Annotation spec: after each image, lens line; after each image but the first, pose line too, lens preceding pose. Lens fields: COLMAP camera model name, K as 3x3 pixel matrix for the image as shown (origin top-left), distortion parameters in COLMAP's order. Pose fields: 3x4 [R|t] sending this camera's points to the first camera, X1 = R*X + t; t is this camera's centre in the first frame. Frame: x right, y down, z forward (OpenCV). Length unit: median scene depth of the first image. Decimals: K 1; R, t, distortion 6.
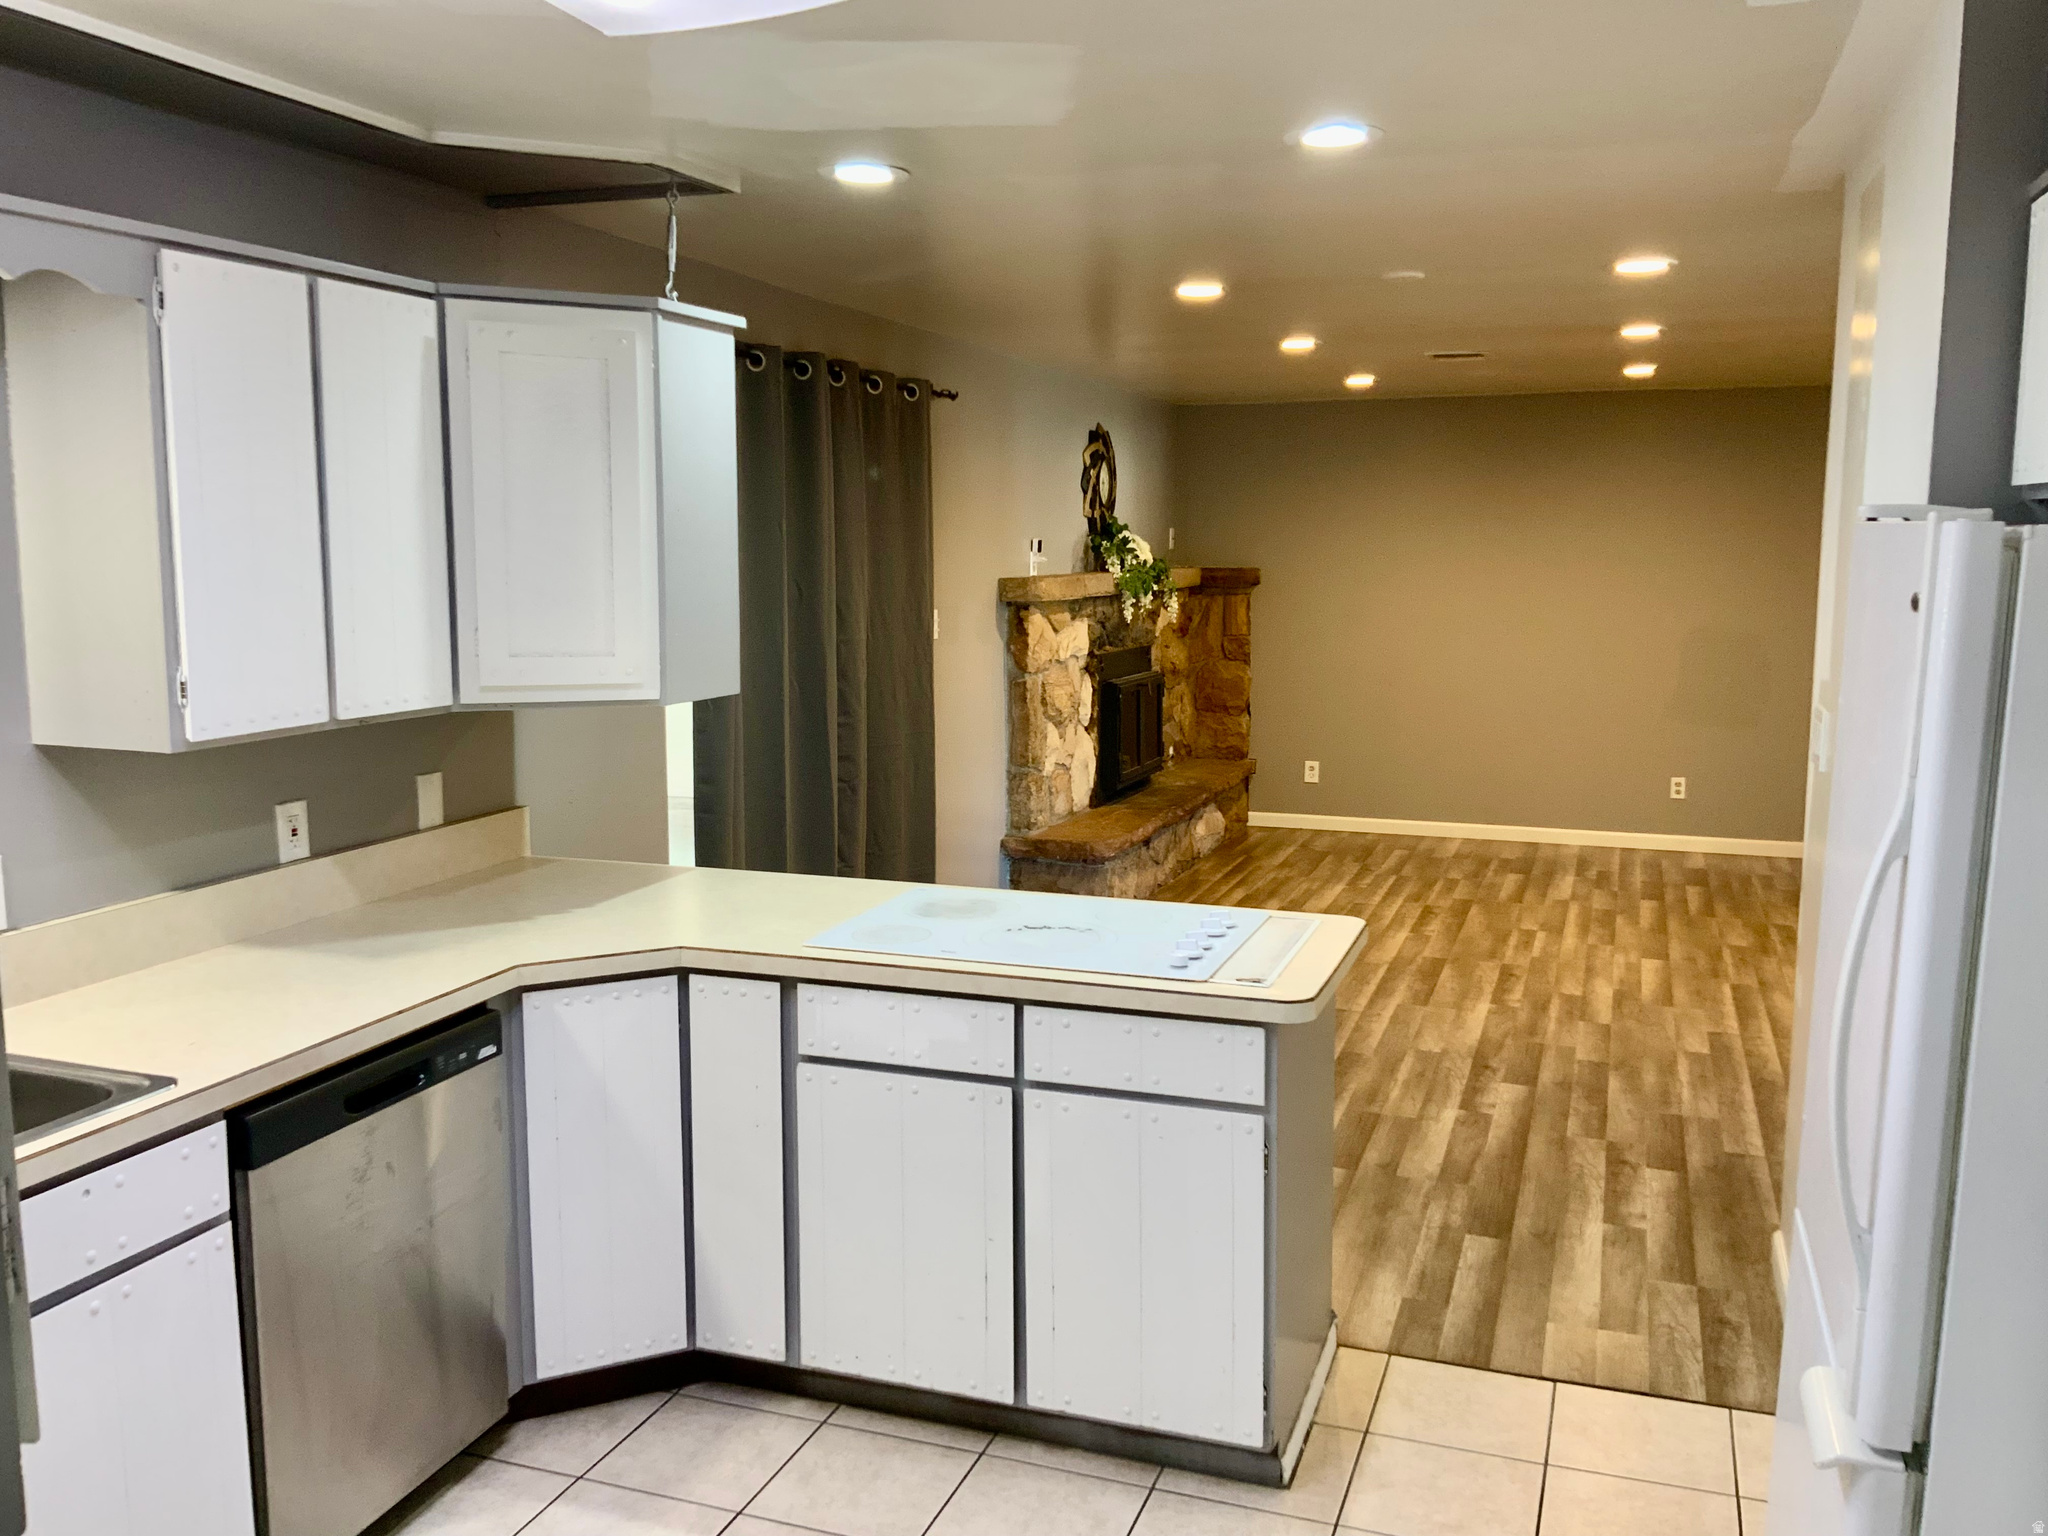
lens RADIAL K [[1692.9, 0, 1006.3], [0, 1692.9, 757.7], [0, 0, 1]] dist [0.064817, -0.130028]
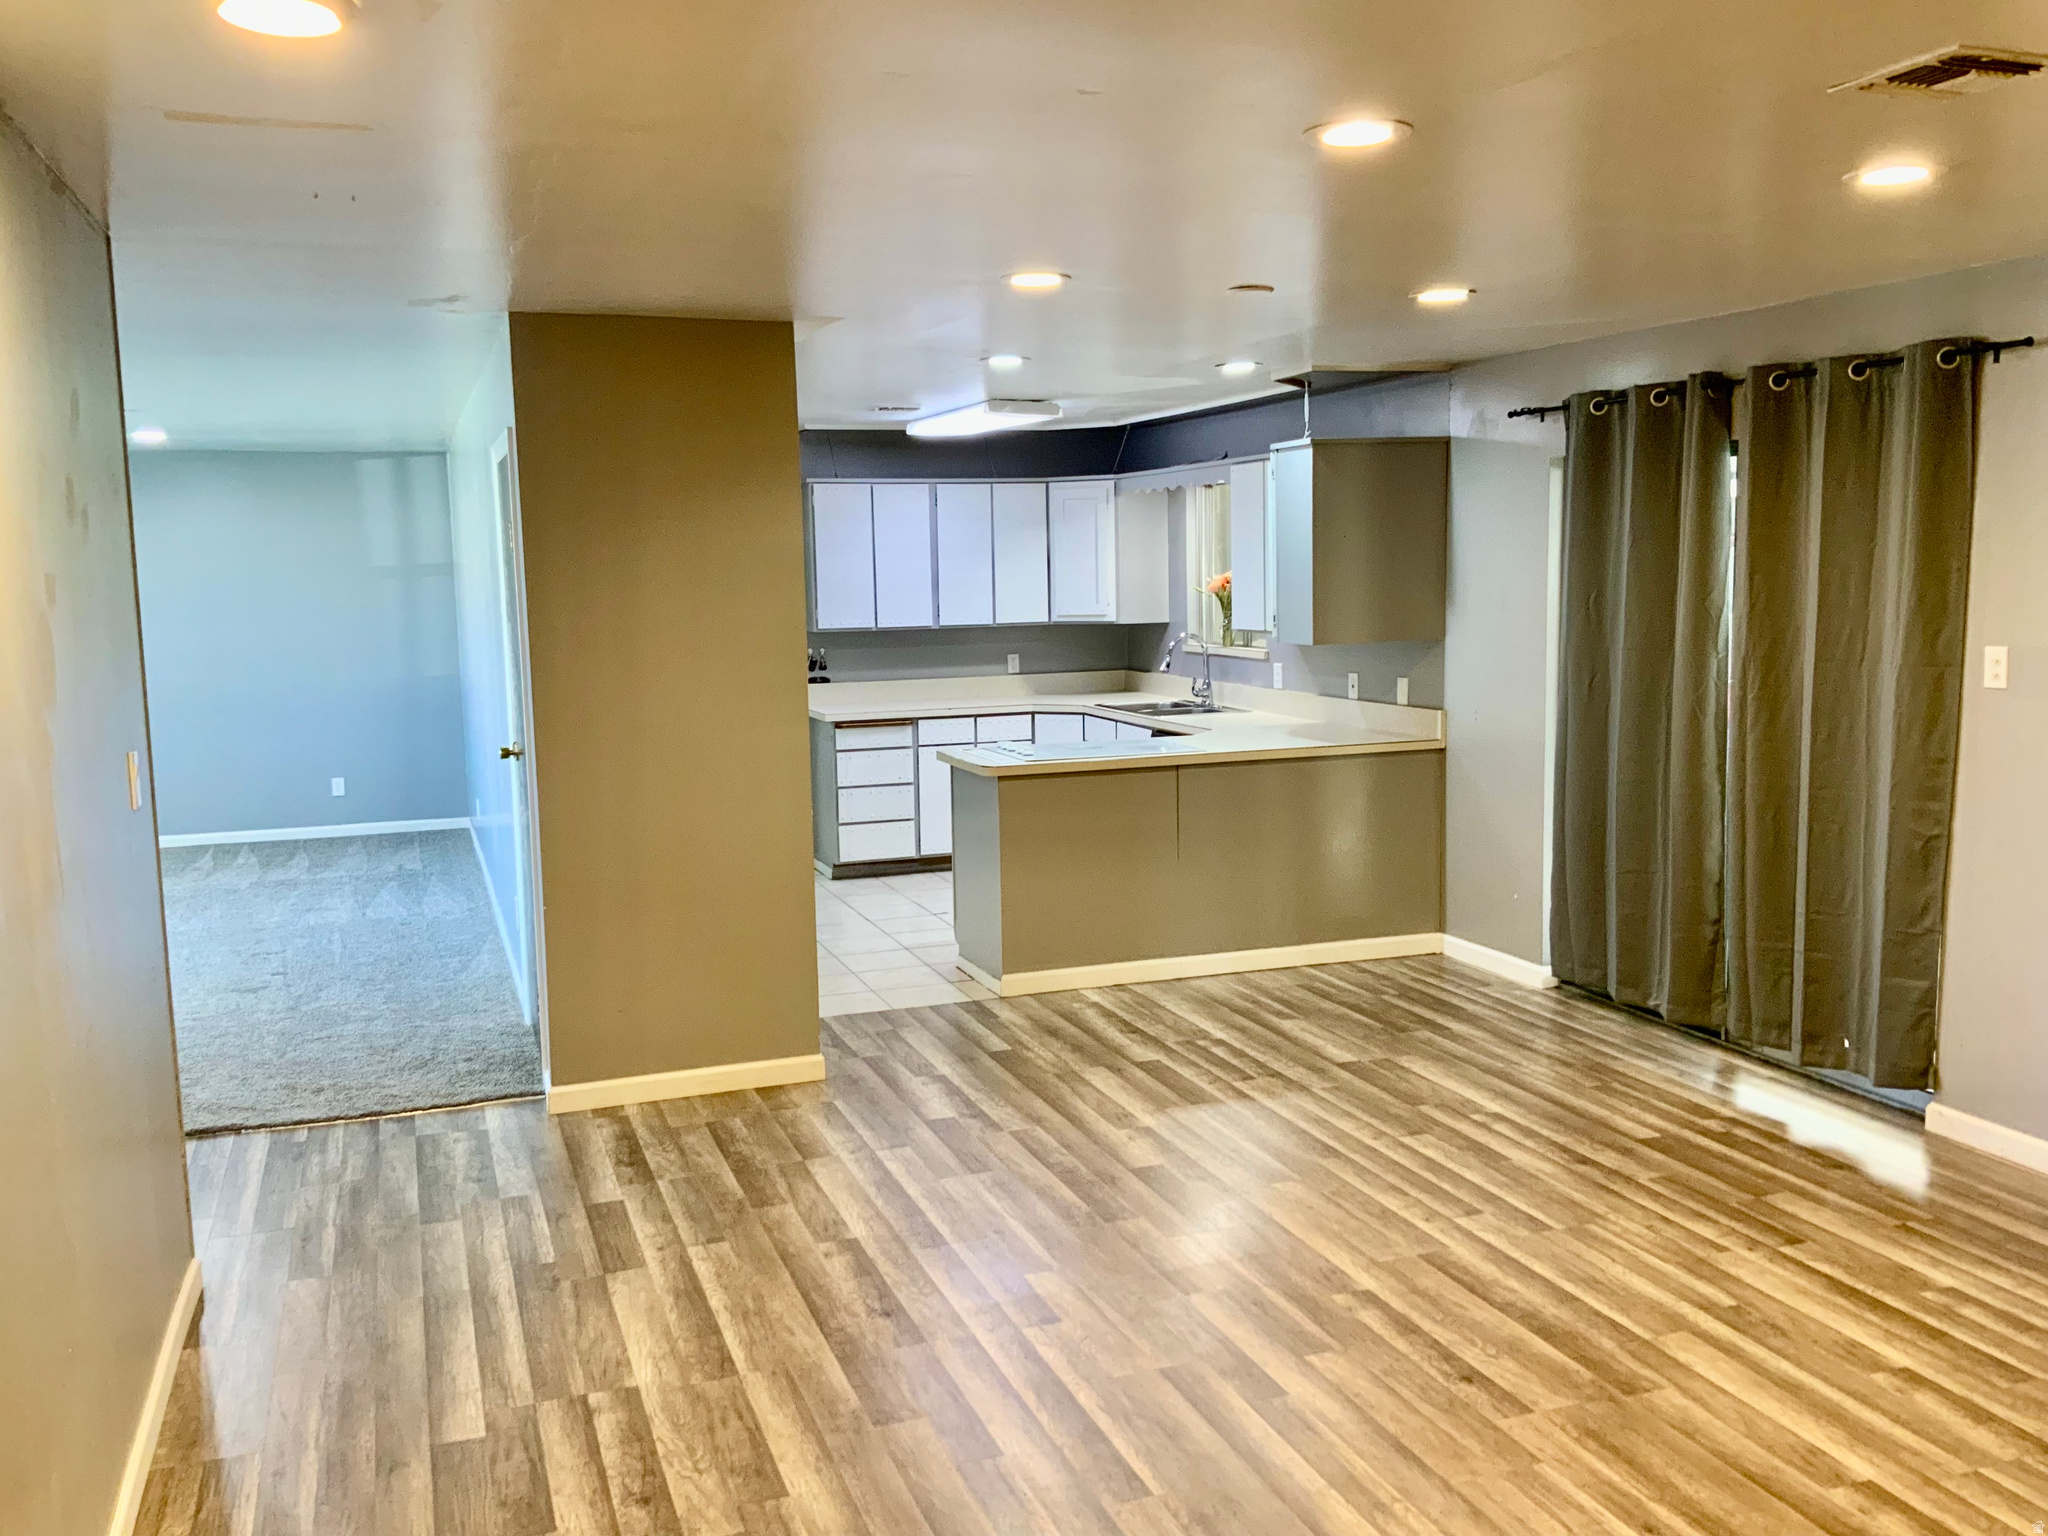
lens RADIAL K [[1692.9, 0, 1009.4], [0, 1692.9, 763.4], [0, 0, 1]] dist [0.064817, -0.130028]
pose [[-0.768115, 0.088045, -0.634230, 0.967051], [-0.066961, 0.974025, 0.216312, -0.220582], [0.636801, 0.208622, -0.742268, 1.679085]]
